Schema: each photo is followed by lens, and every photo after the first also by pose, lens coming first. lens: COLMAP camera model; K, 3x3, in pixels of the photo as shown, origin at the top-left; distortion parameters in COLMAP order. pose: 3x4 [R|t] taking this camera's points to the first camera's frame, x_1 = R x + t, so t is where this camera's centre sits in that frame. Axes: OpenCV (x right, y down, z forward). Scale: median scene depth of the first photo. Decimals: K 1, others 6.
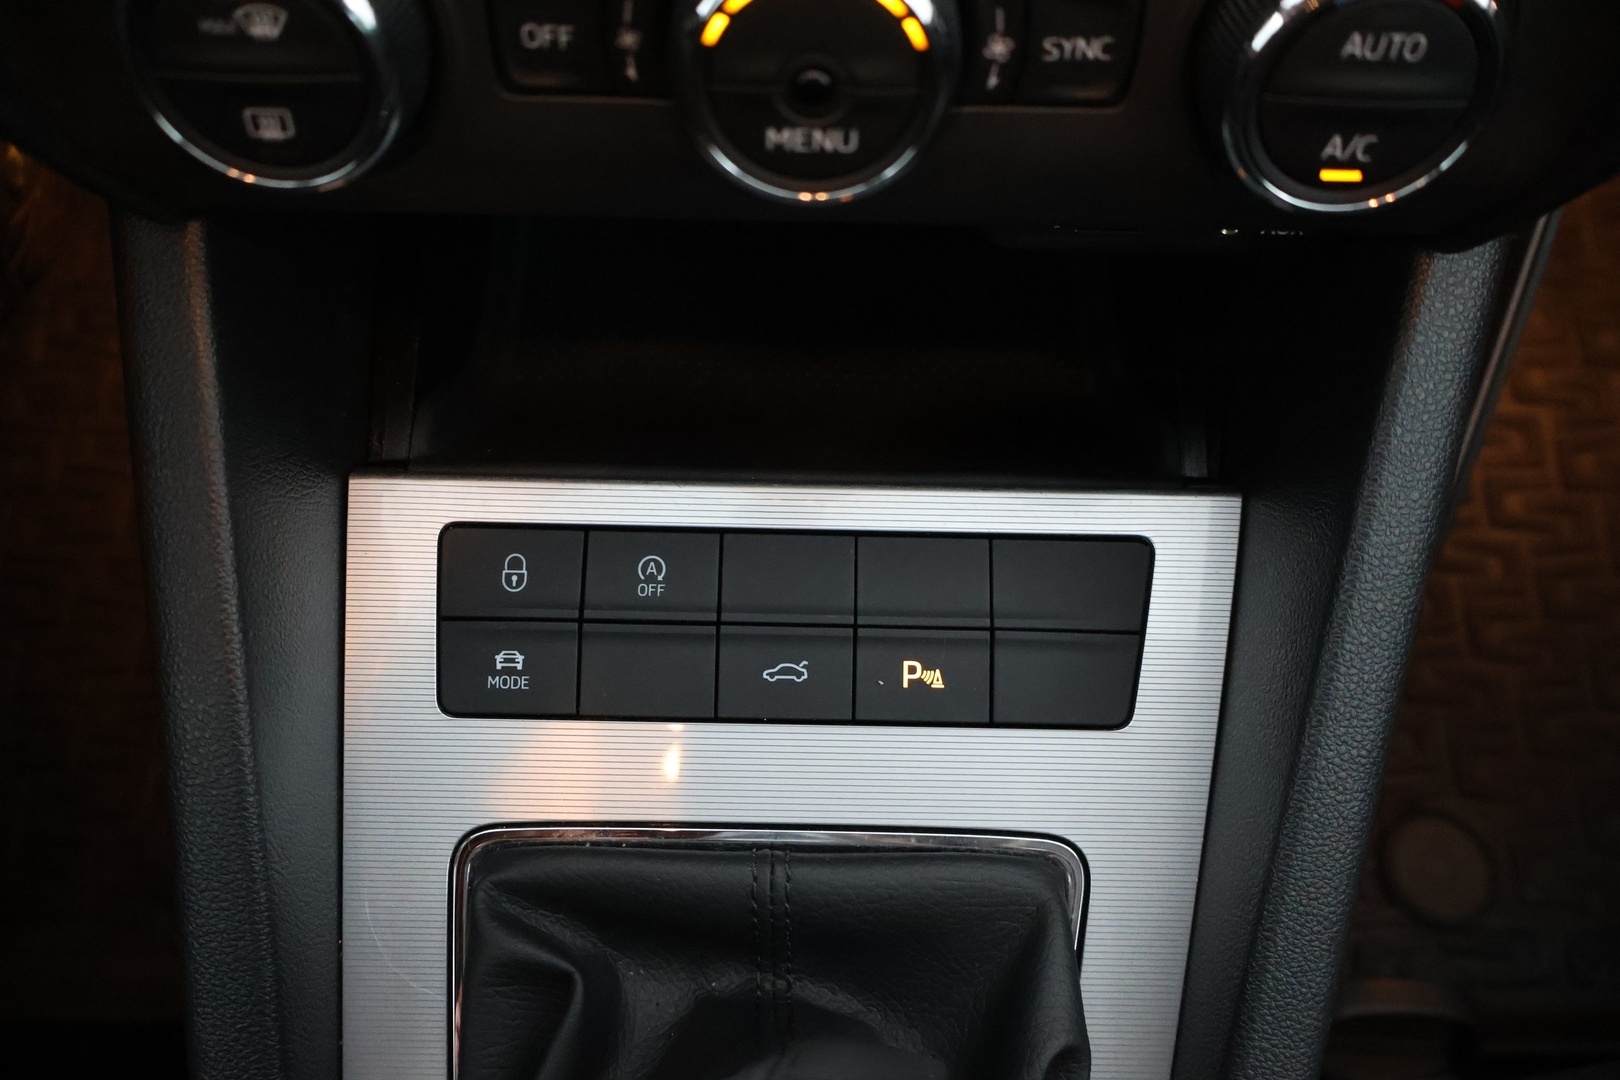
lens RADIAL K [[1364.5, 0, 801.2], [0, 1364.5, 534.4], [0, 0, 1]] dist [-0.010175, 0.003711]
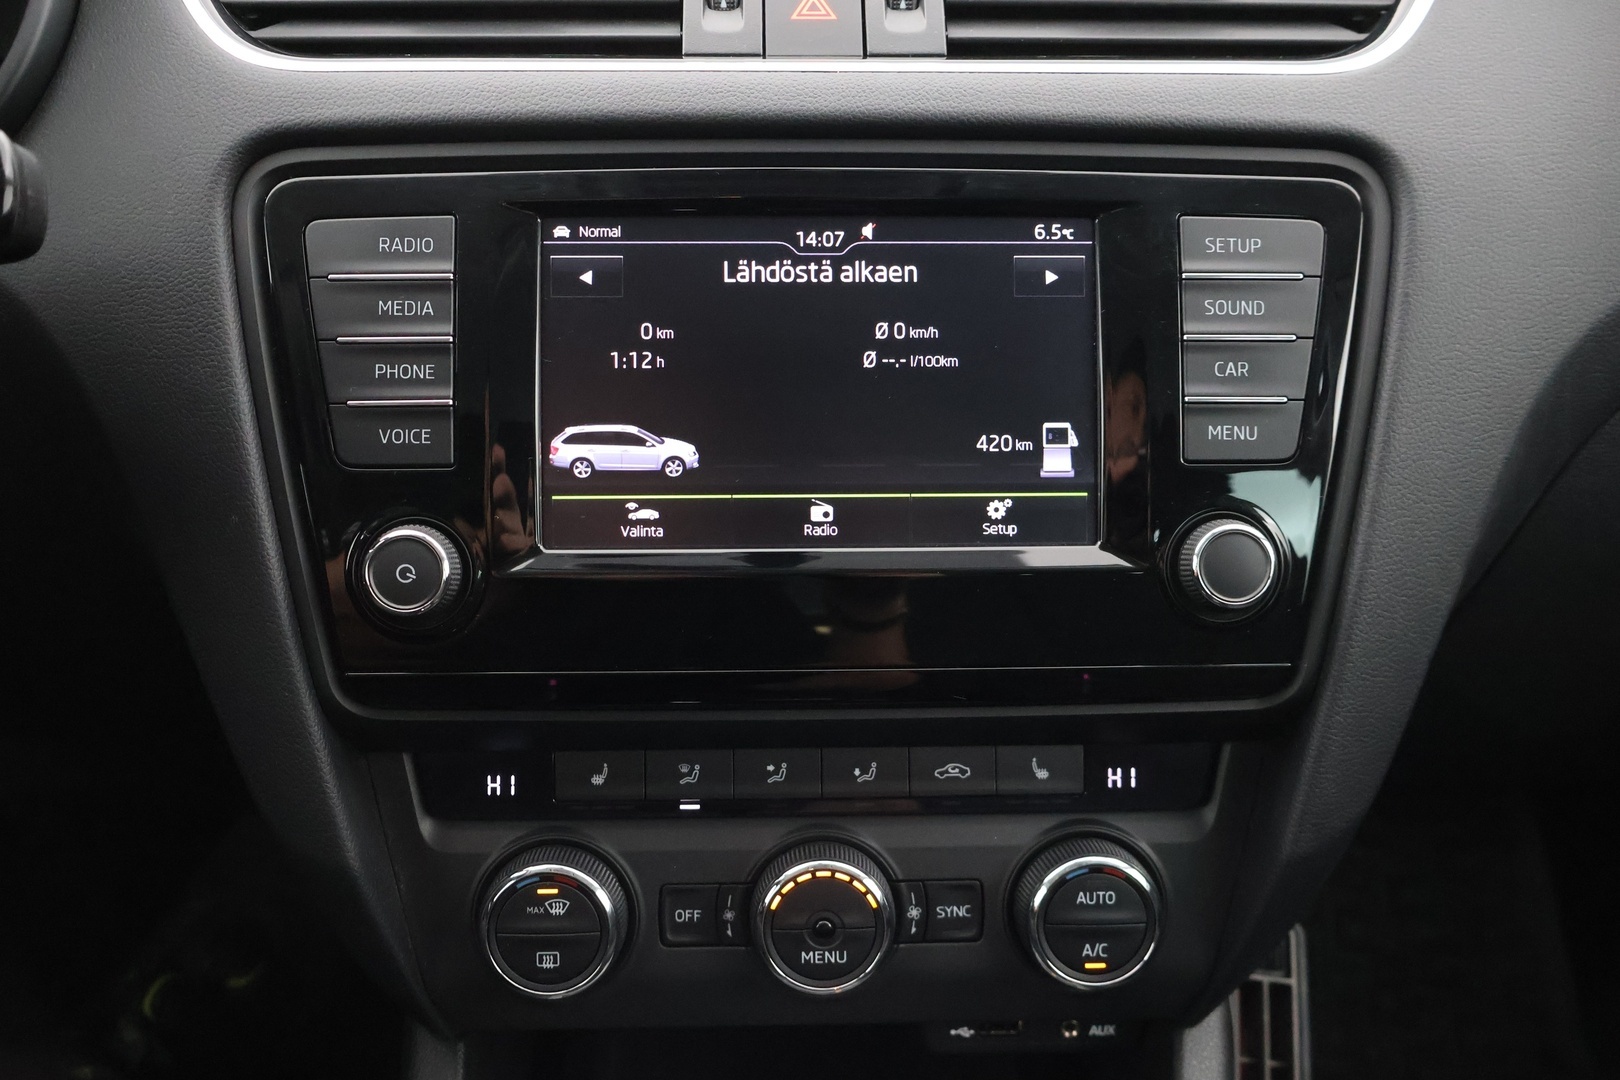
lens RADIAL K [[1364.5, 0, 802.4], [0, 1364.5, 541.5], [0, 0, 1]] dist [-0.010175, 0.003711]
pose [[0.998917, -0.027483, 0.037544, -0.080551], [0.045499, 0.745771, -0.664647, 0.569125], [-0.009733, 0.665636, 0.746213, -0.868850]]
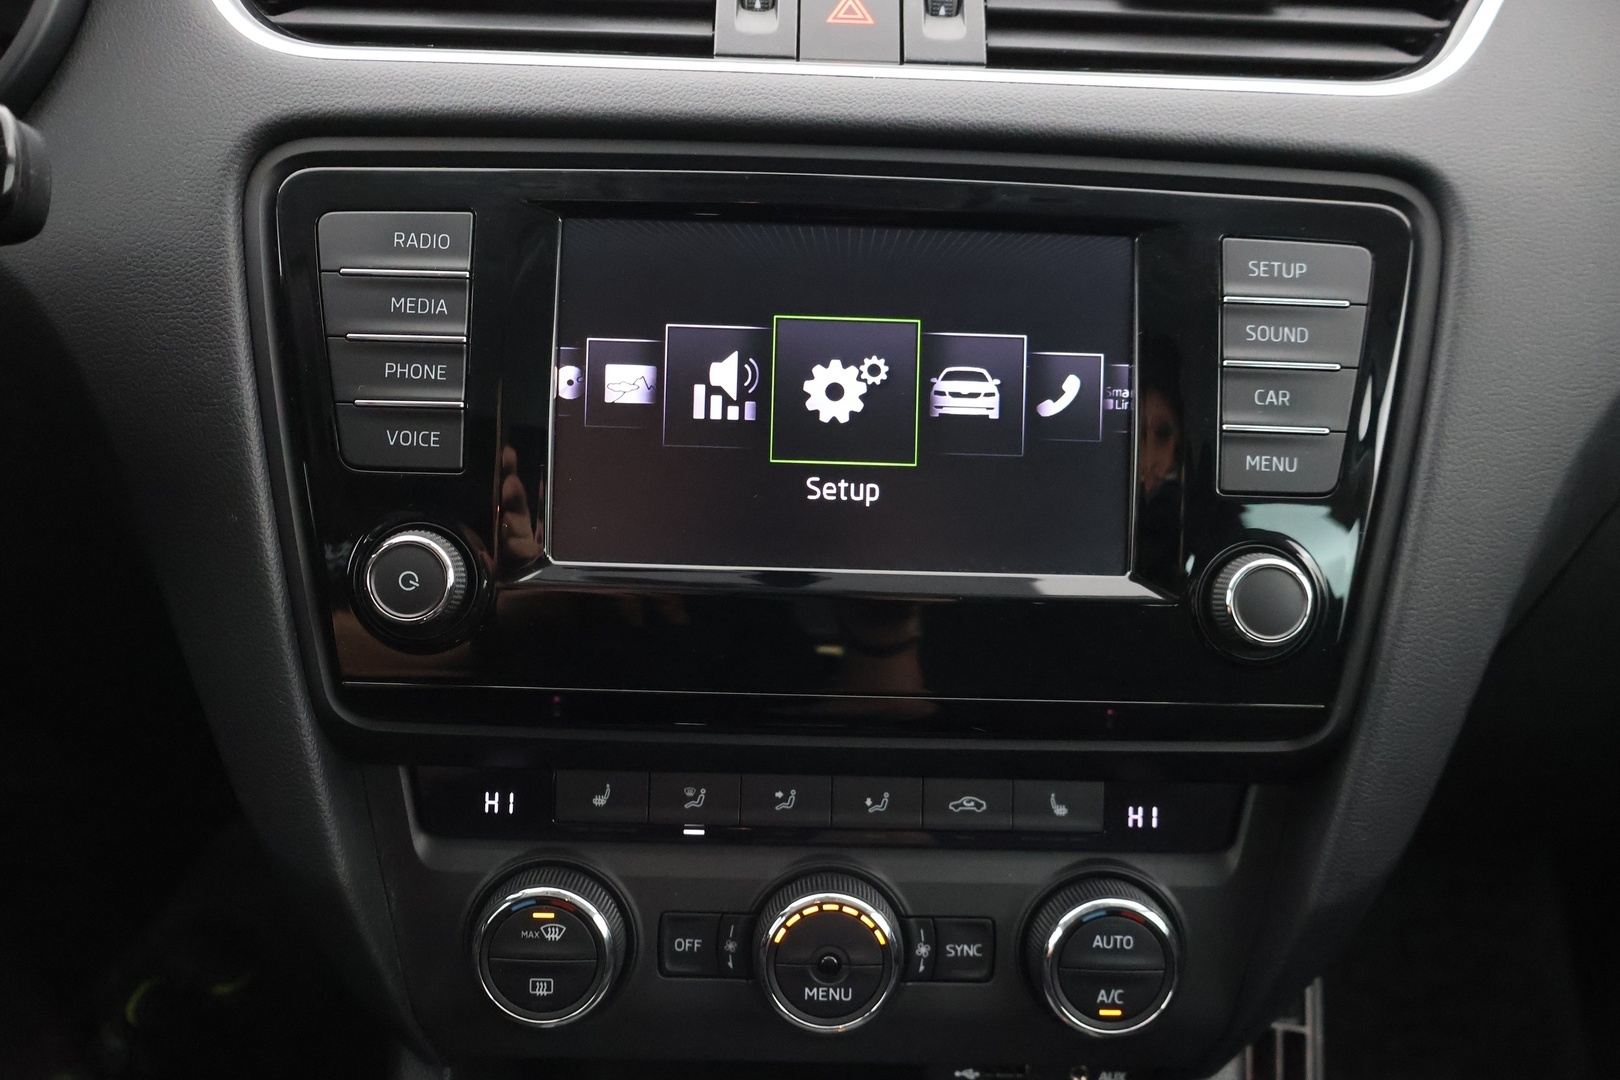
lens RADIAL K [[1364.5, 0, 801.8], [0, 1364.5, 539.3], [0, 0, 1]] dist [-0.010175, 0.003711]
pose [[0.999405, 0.006836, 0.033817, -0.096904], [0.017723, 0.739229, -0.673221, 0.516397], [-0.029601, 0.673420, 0.738668, -0.822345]]
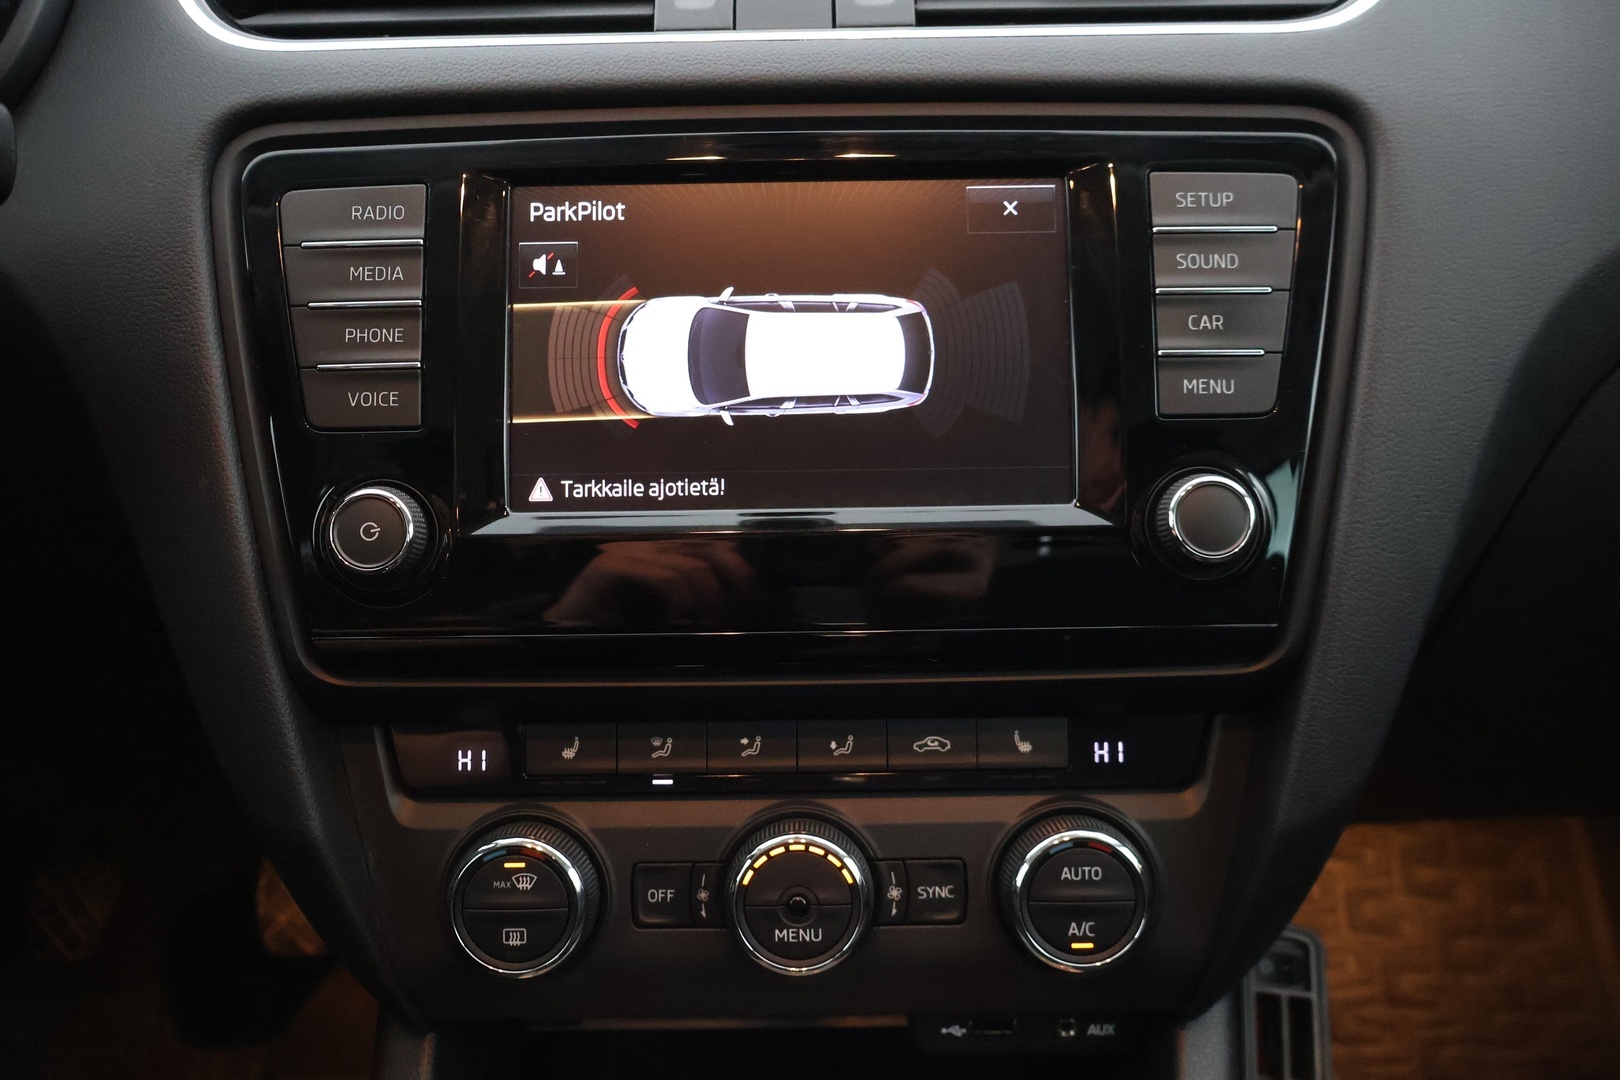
lens RADIAL K [[1364.5, 0, 805.0], [0, 1364.5, 540.3], [0, 0, 1]] dist [-0.010175, 0.003711]
pose [[0.999426, -0.033869, 0.000577, 0.034622], [0.024077, 0.698290, -0.715410, 0.684629], [0.023827, 0.715013, 0.698704, -0.721753]]
